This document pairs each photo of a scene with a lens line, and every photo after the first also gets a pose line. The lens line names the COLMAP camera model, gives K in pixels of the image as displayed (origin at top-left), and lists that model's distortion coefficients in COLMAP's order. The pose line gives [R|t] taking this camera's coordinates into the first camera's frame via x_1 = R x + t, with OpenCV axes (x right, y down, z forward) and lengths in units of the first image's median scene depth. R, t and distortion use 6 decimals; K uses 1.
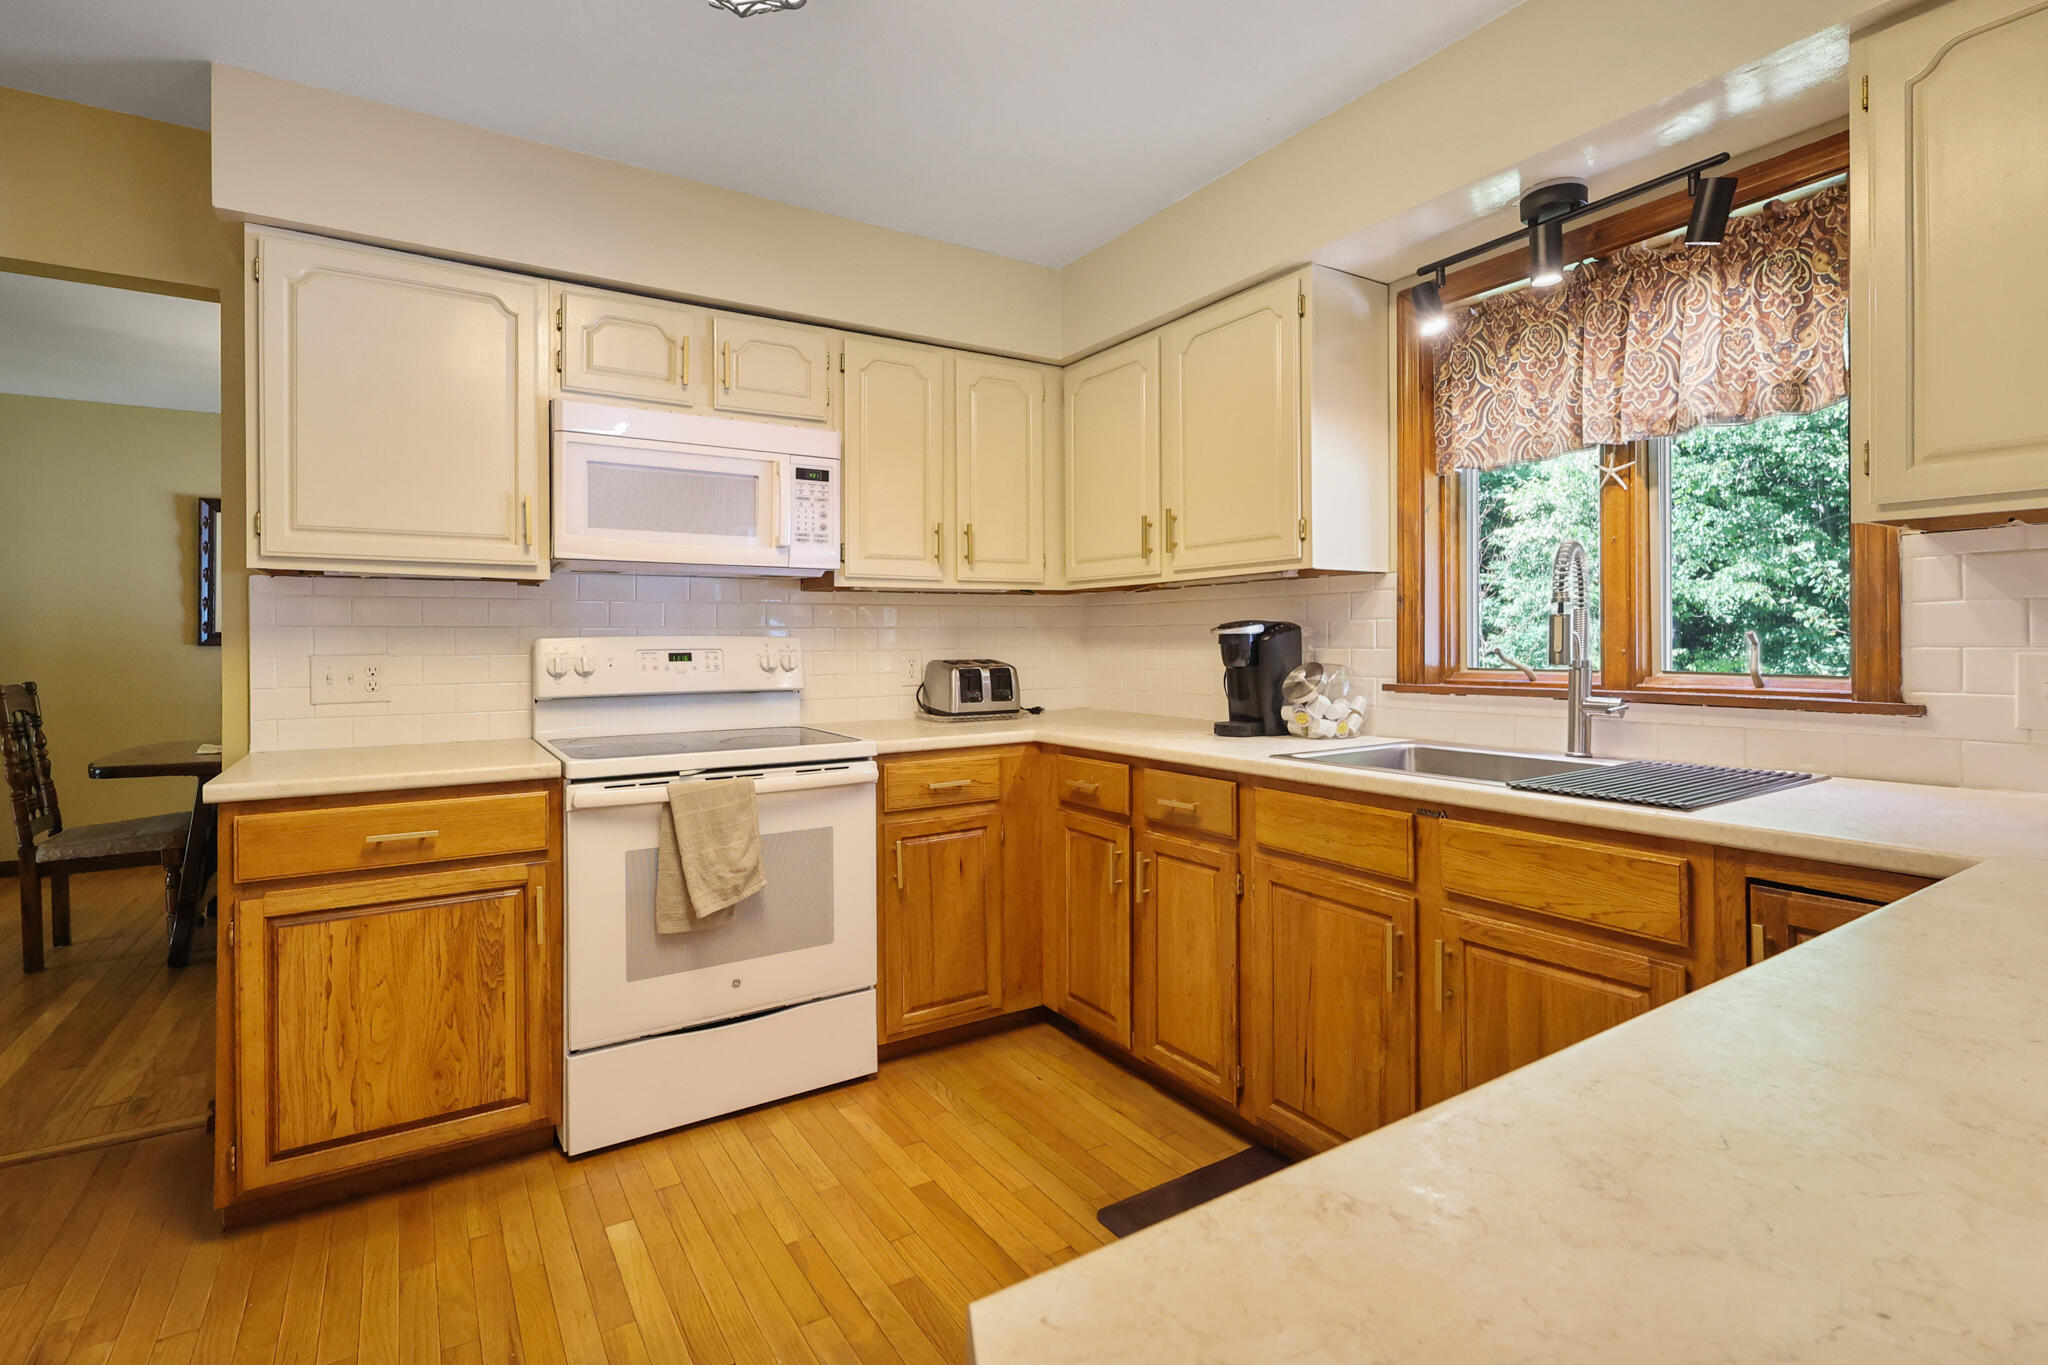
lens RADIAL K [[966.4, 0, 1024.4], [0, 966.4, 648.5], [0, 0, 1]] dist [-0.001825, -0.000038]
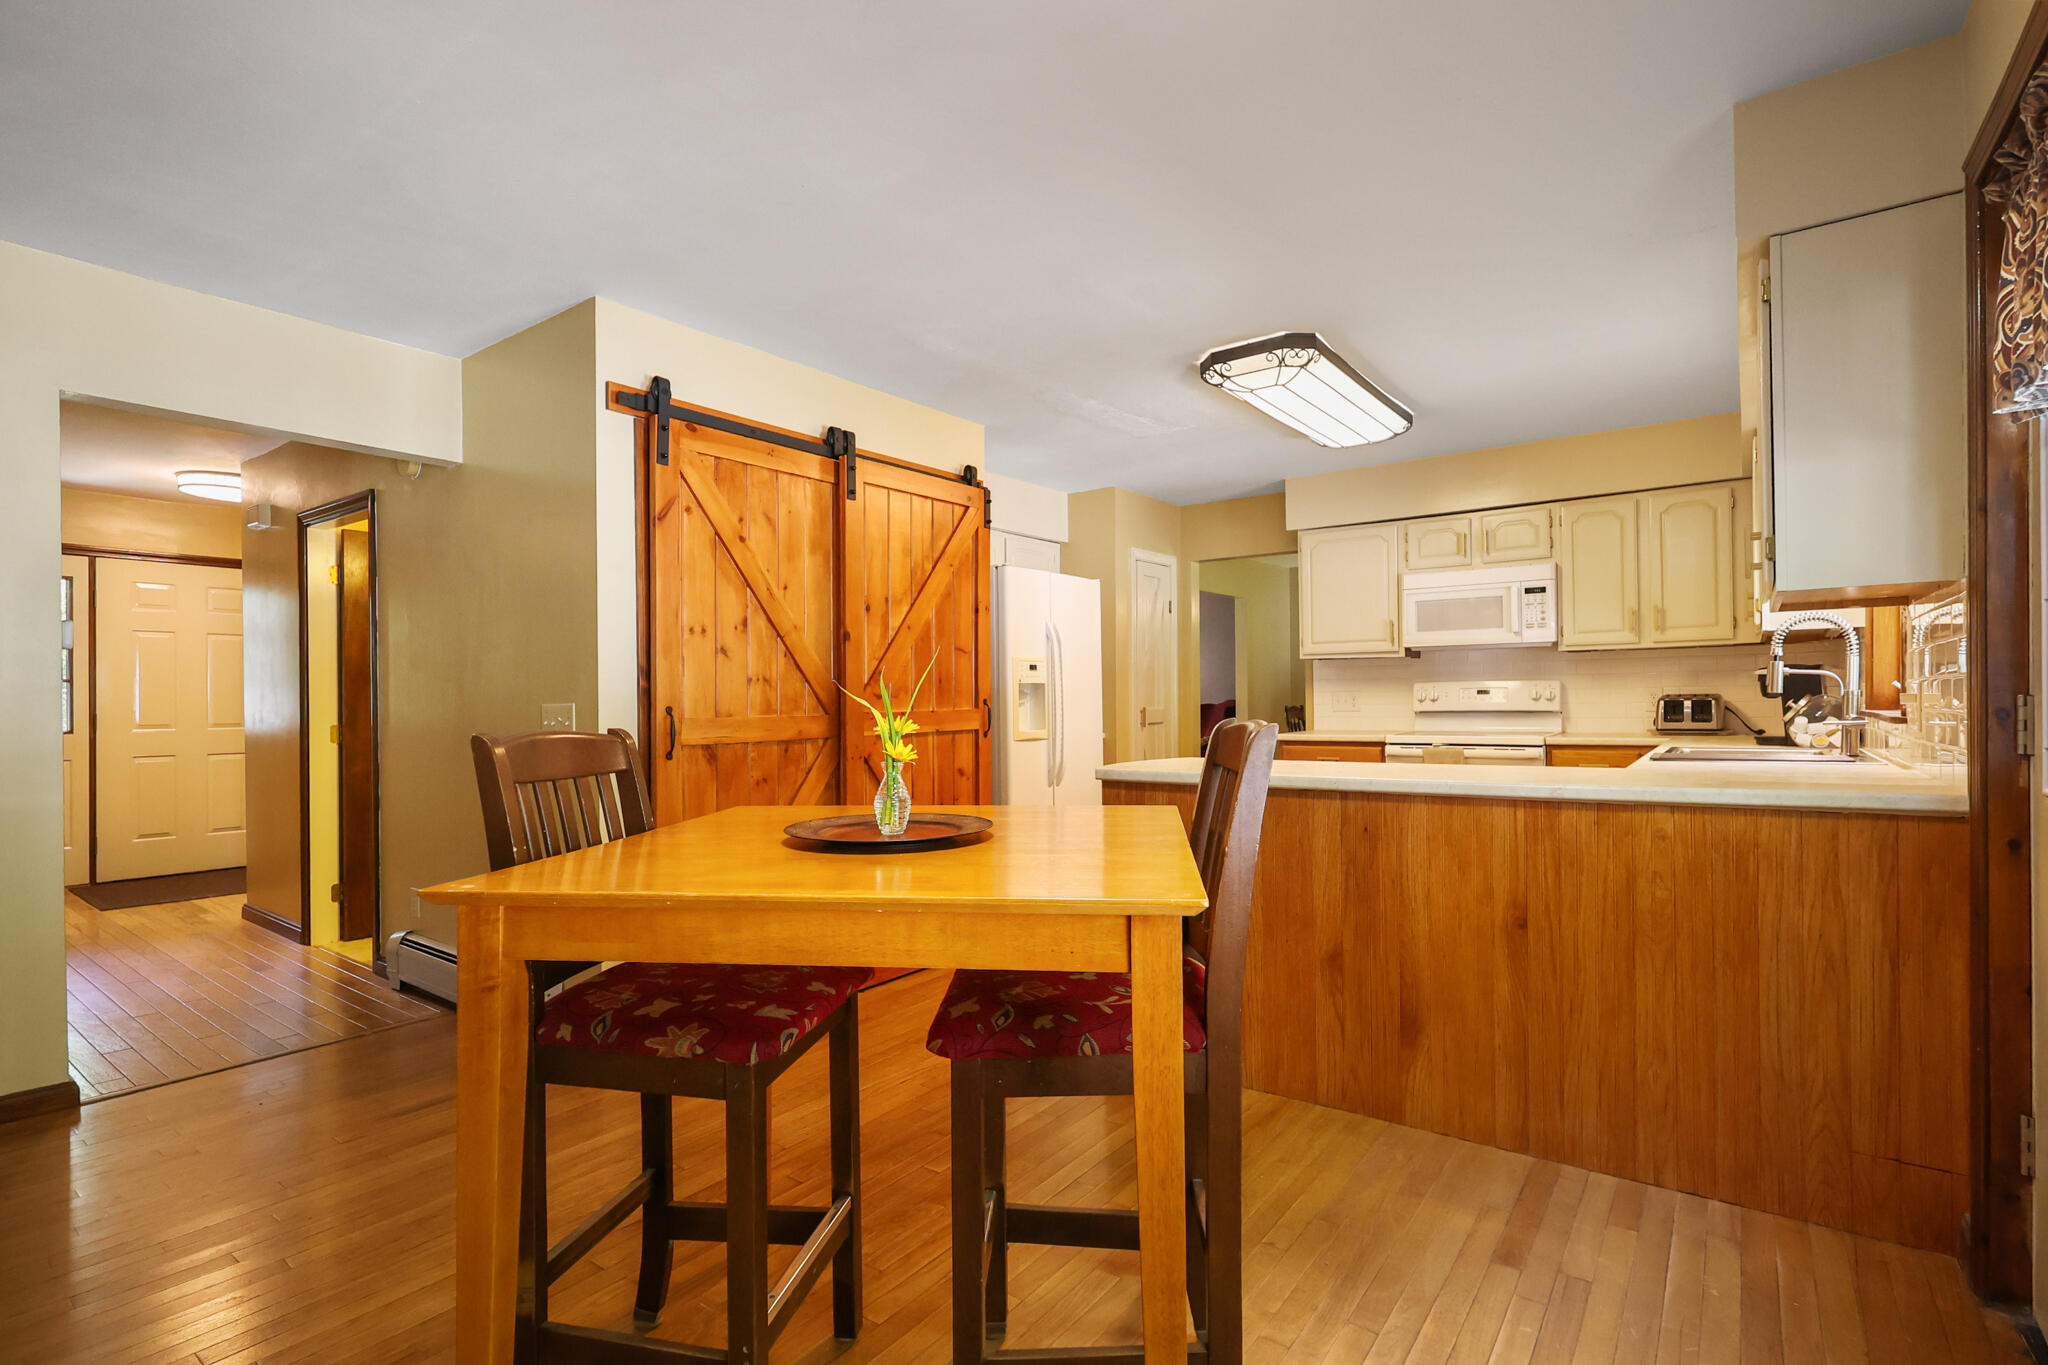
lens RADIAL K [[973.0, 0, 1029.2], [0, 973.0, 685.2], [0, 0, 1]] dist [-0.002808, -0.000064]
pose [[0.353944, -0.010200, -0.935211, 1.306485], [0.003922, 0.999948, -0.009422, 0.011630], [0.935259, -0.000333, 0.353965, -0.599511]]
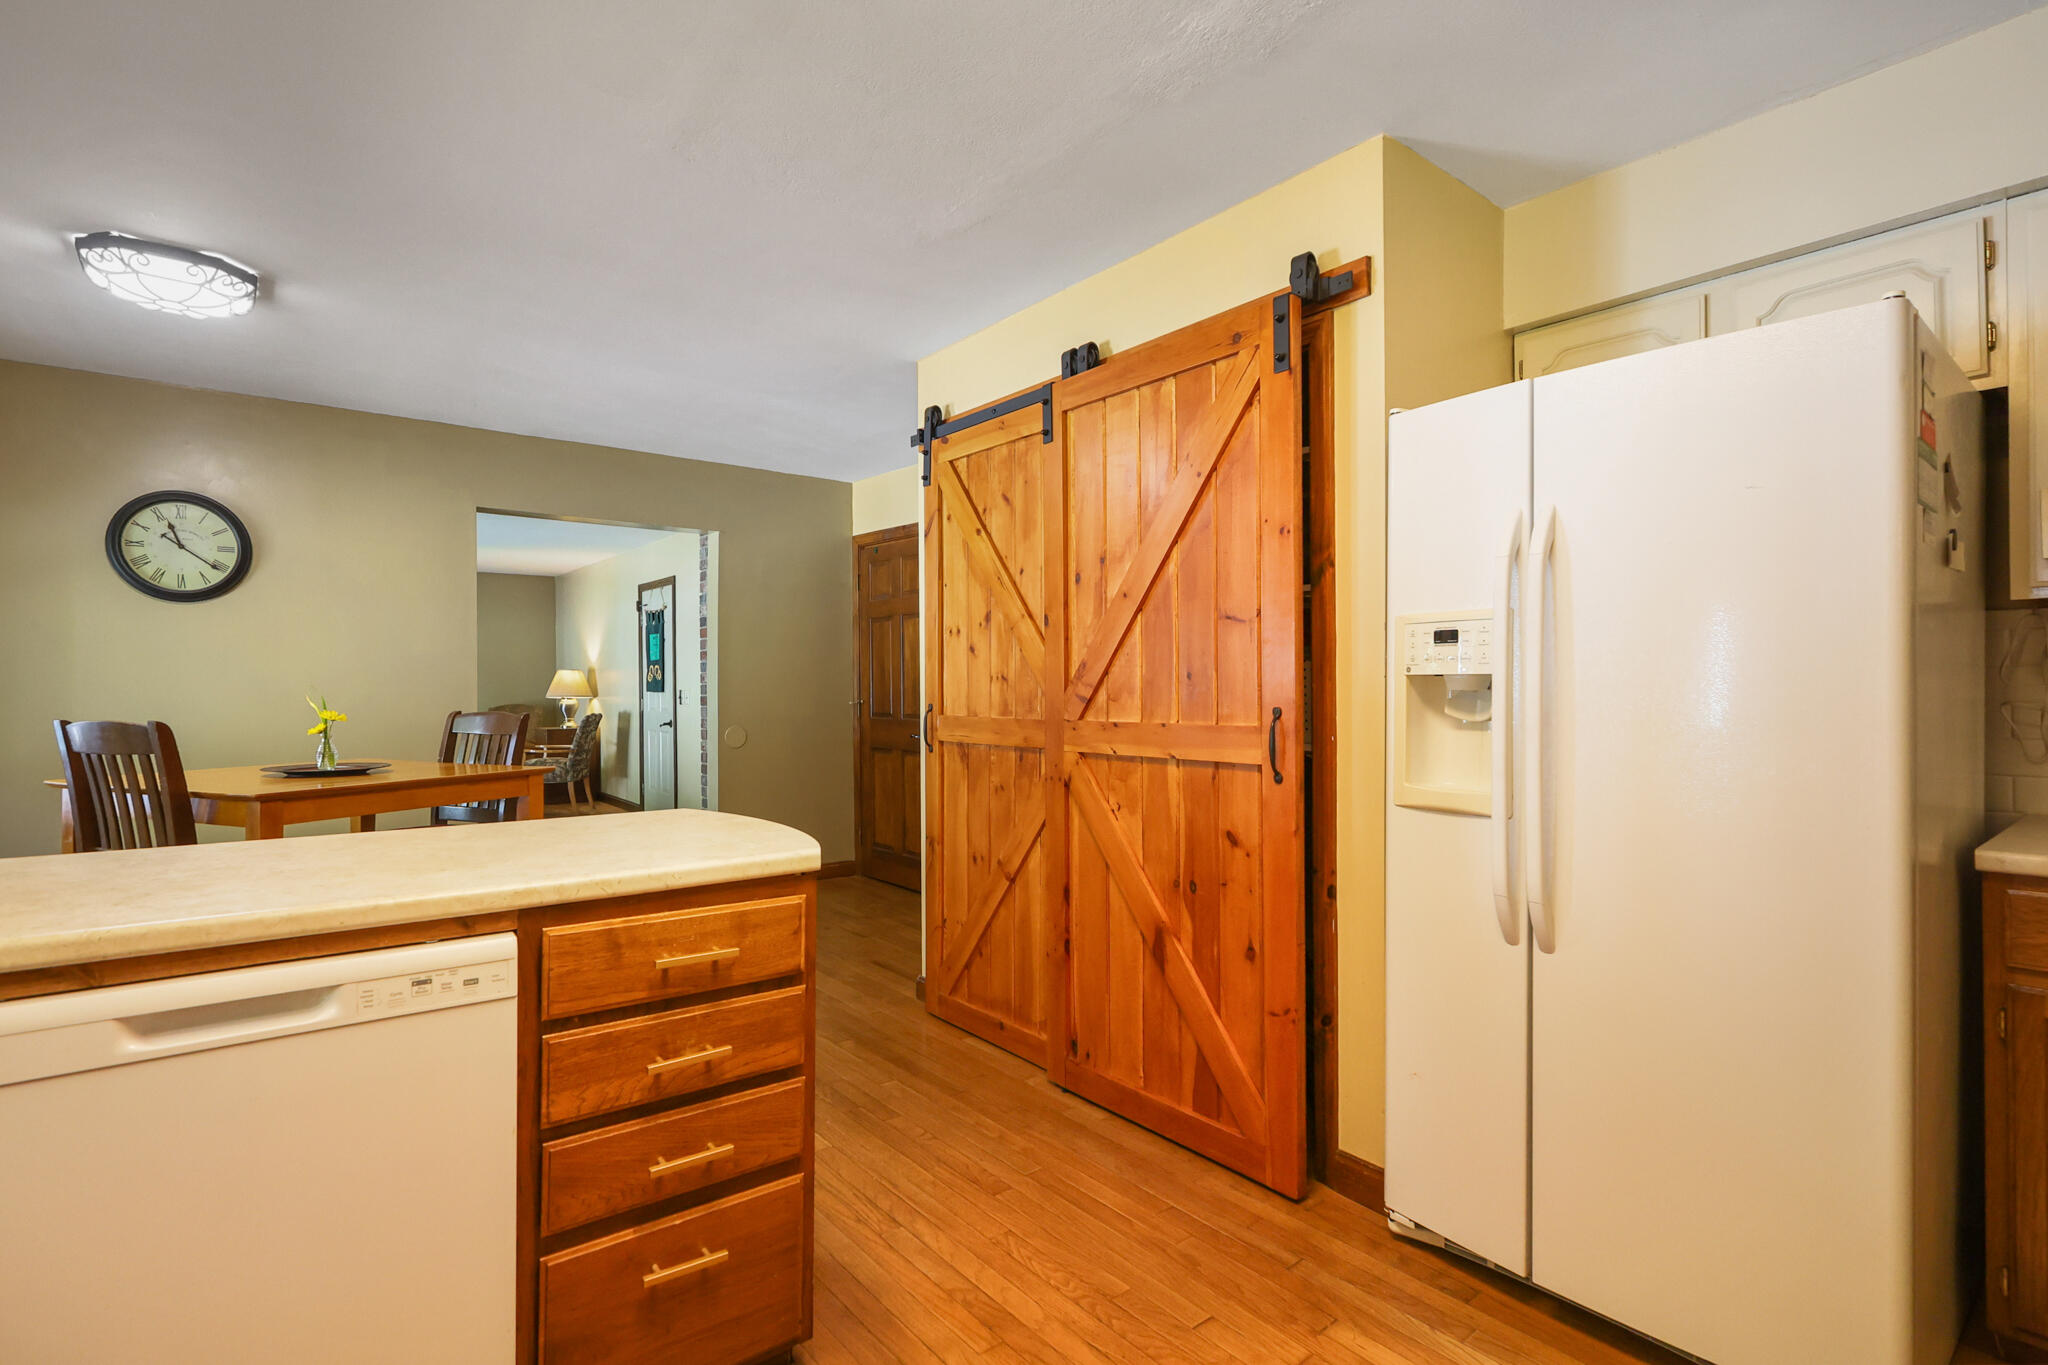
lens RADIAL K [[973.0, 0, 1029.2], [0, 973.0, 685.2], [0, 0, 1]] dist [-0.002808, -0.000064]
pose [[-0.993993, 0.005664, -0.109300, -0.082403], [0.005239, 0.999978, 0.004181, -0.007002], [0.109322, 0.003583, -0.994000, 0.860649]]
